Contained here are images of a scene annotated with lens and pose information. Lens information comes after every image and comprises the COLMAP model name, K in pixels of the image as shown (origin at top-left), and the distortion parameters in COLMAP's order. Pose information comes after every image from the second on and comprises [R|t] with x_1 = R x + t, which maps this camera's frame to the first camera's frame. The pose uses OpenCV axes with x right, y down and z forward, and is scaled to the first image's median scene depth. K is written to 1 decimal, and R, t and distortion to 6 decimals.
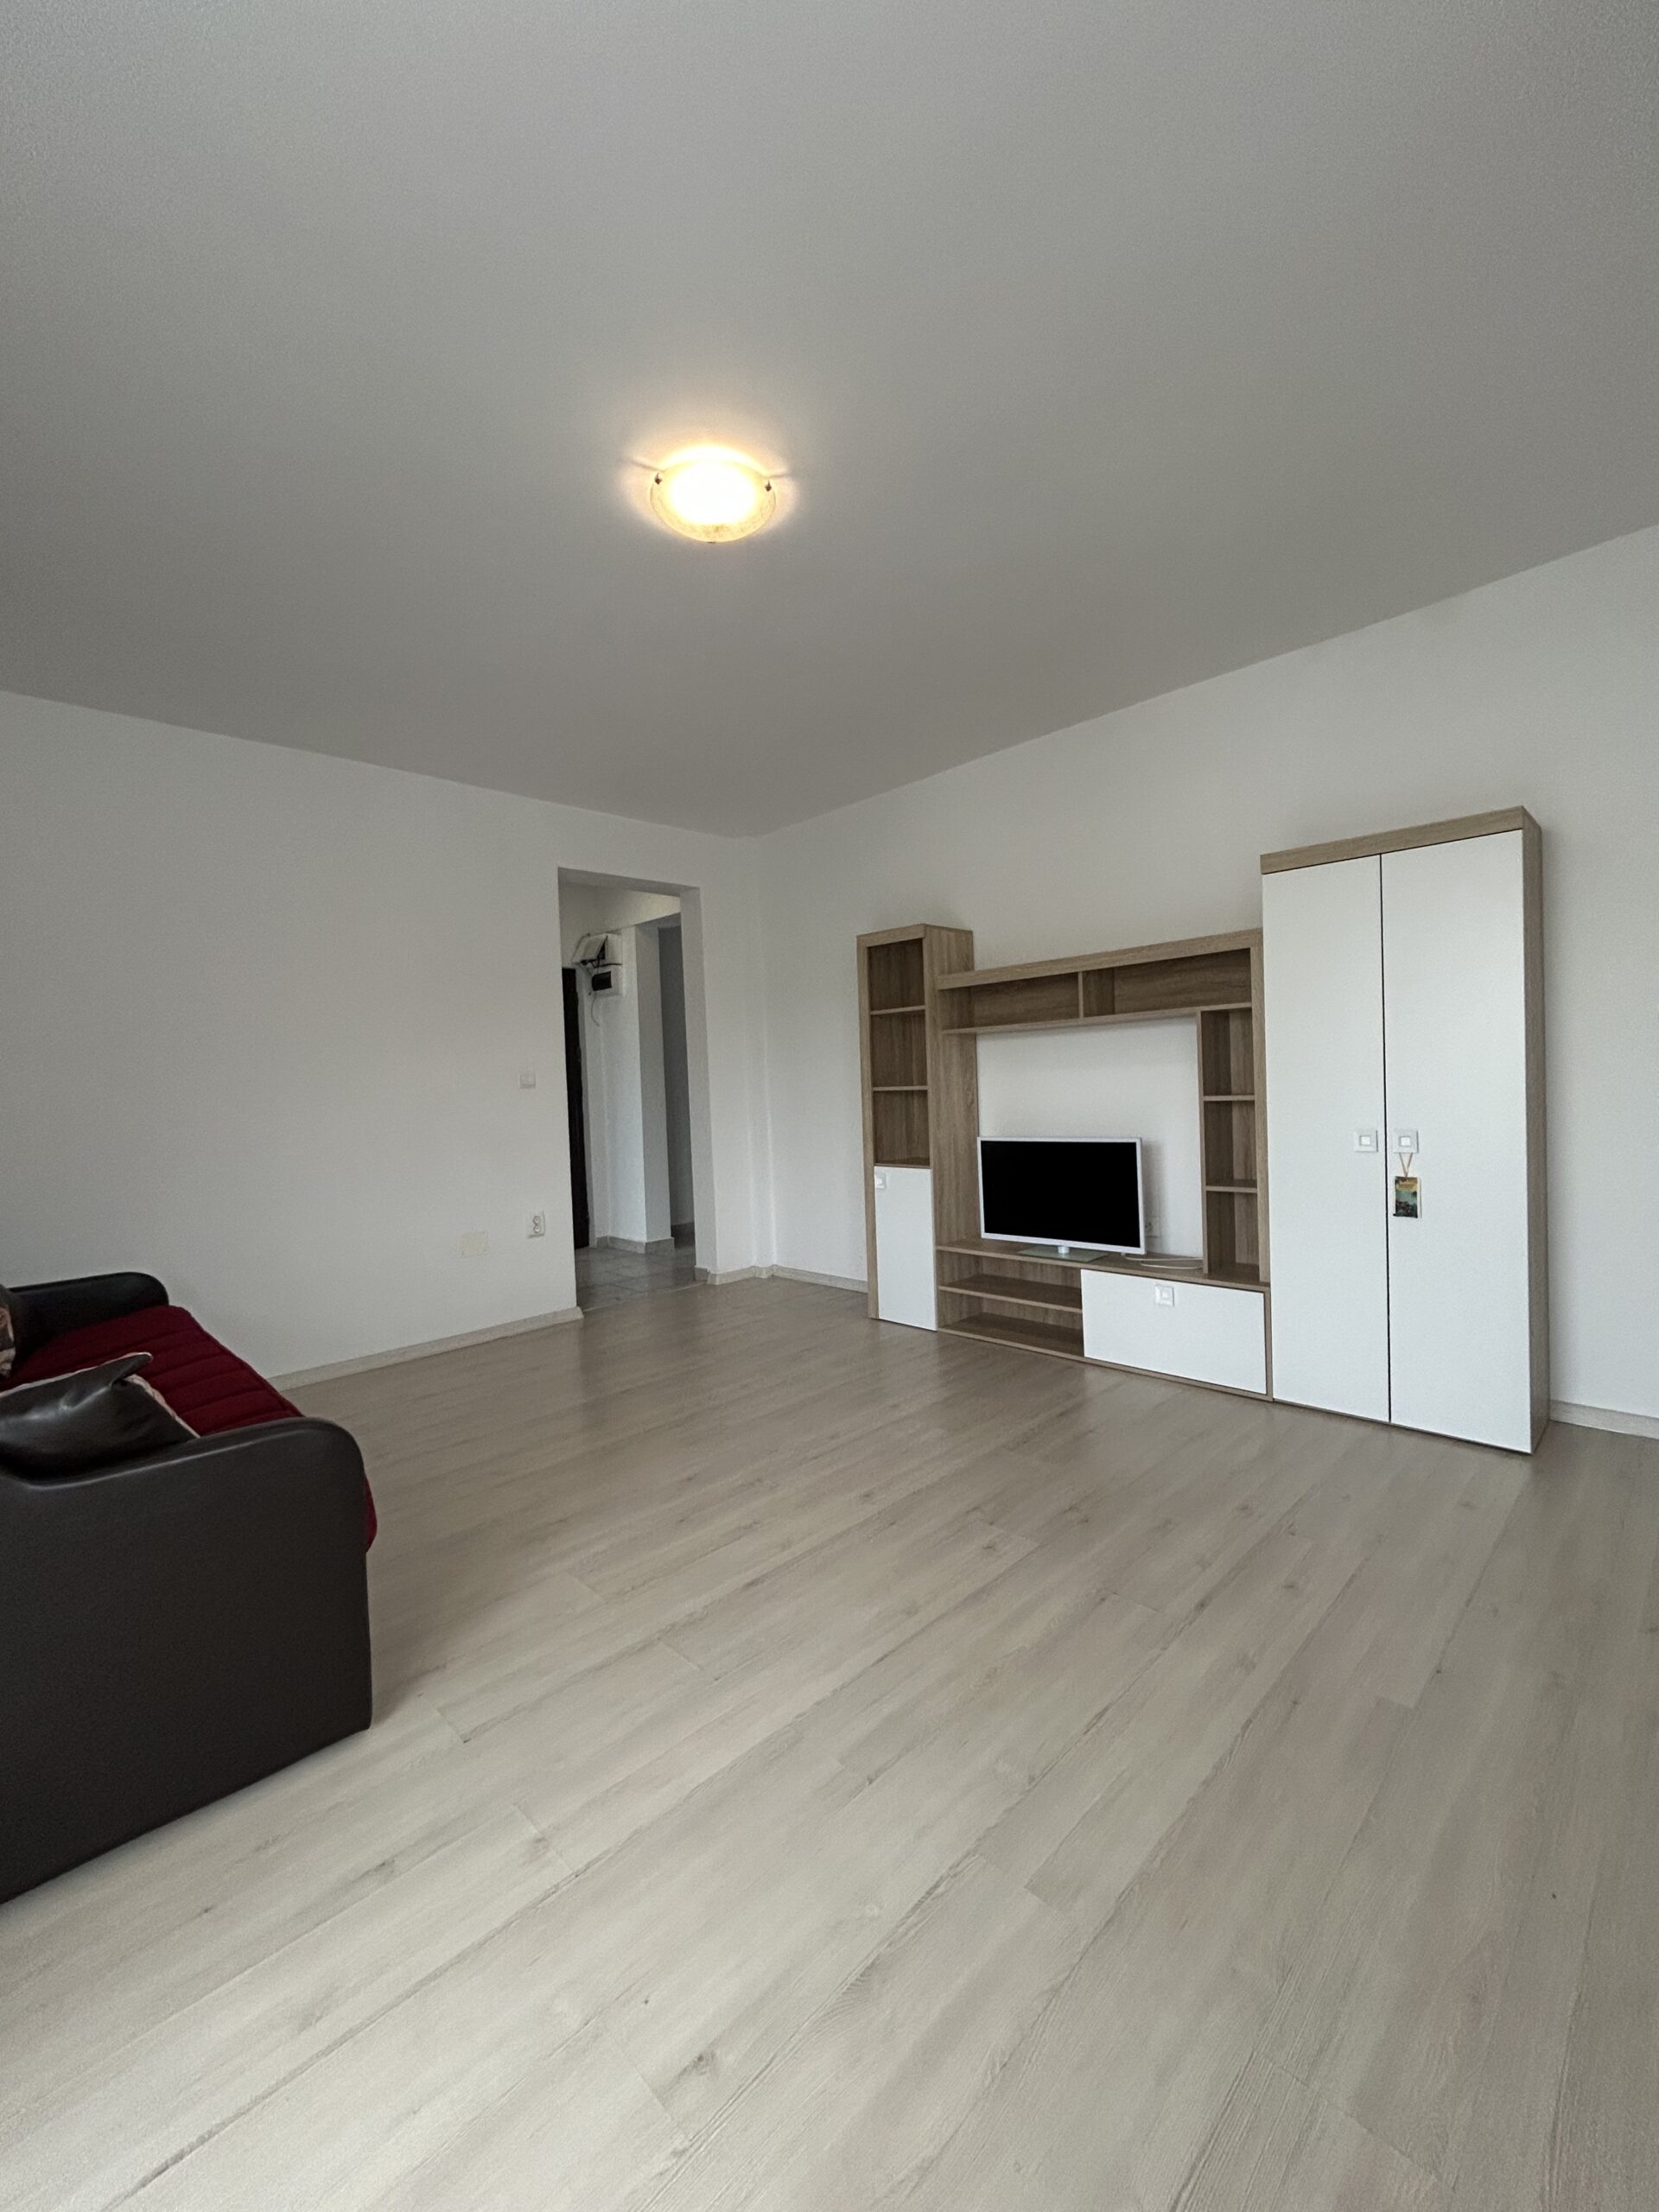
lens RADIAL K [[902.2, 0, 822.7], [0, 902.2, 1110.6], [0, 0, 1]] dist [-0.000104, 0.000111]
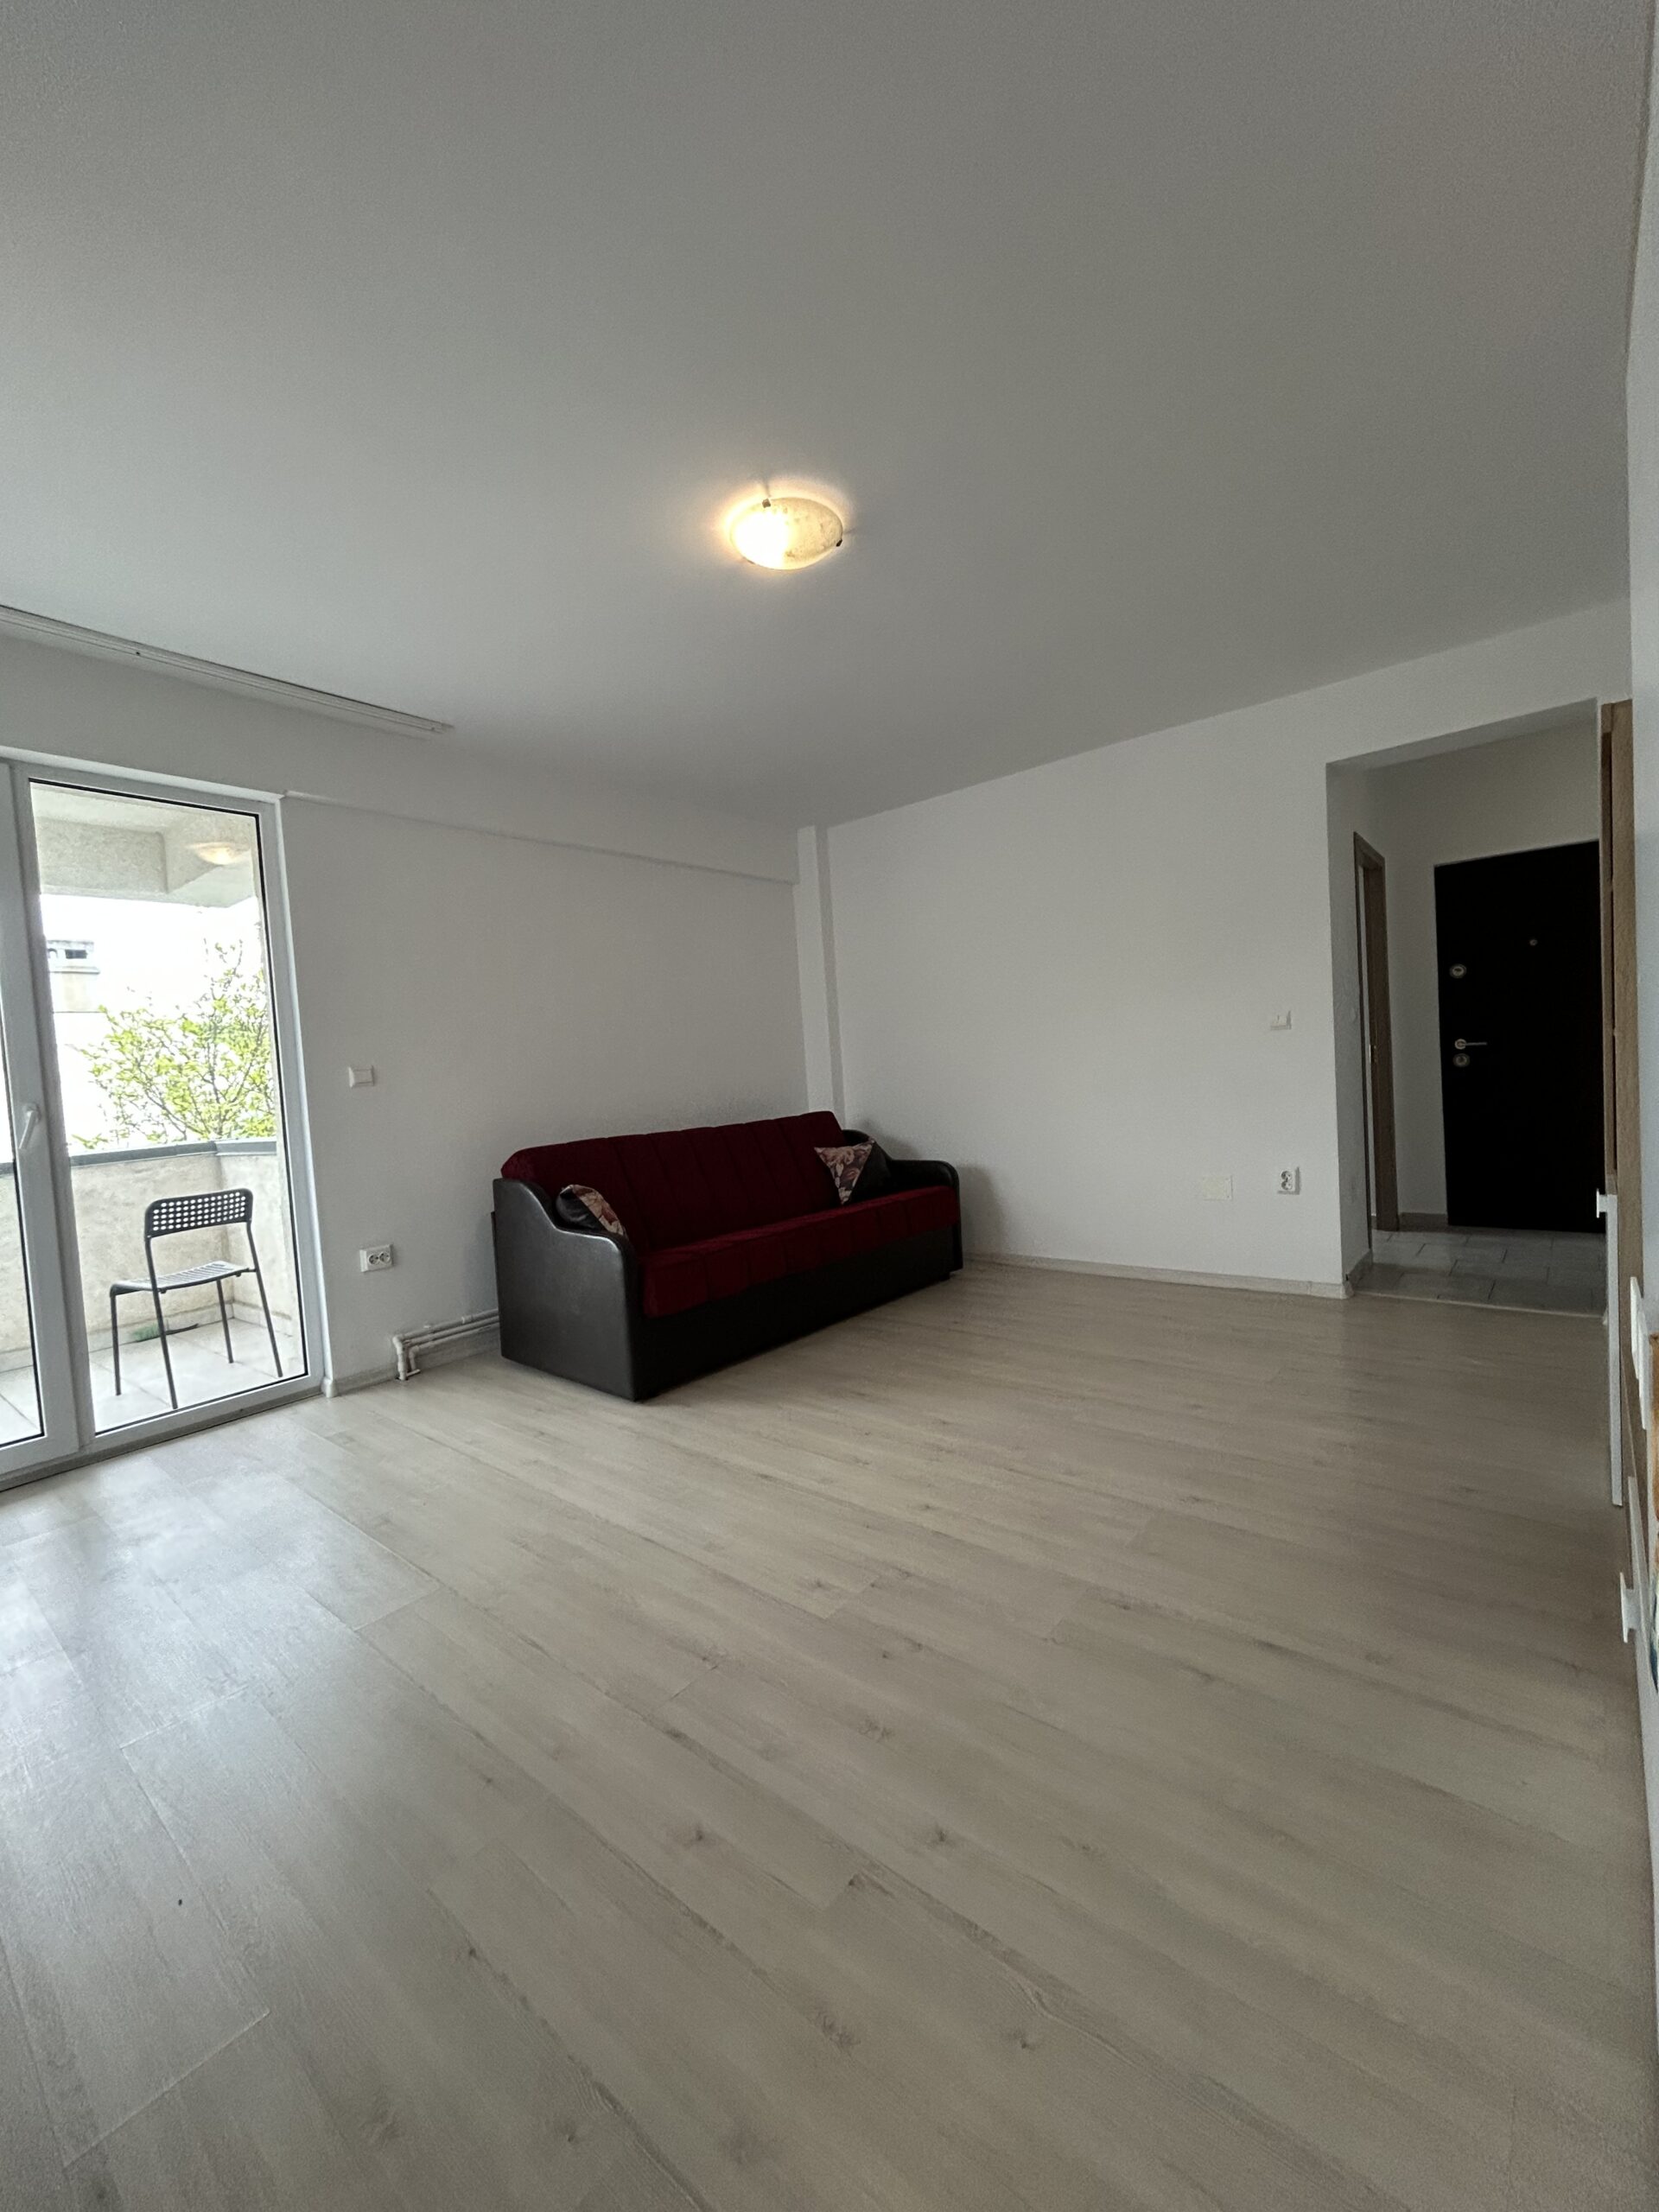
lens RADIAL K [[902.2, 0, 821.5], [0, 902.2, 1102.3], [0, 0, 1]] dist [-0.000104, 0.000111]
pose [[0.091827, 0.073397, -0.993066, 1.079120], [0.028238, 0.996687, 0.076276, -0.059106], [0.995374, -0.035046, 0.089451, 0.983739]]
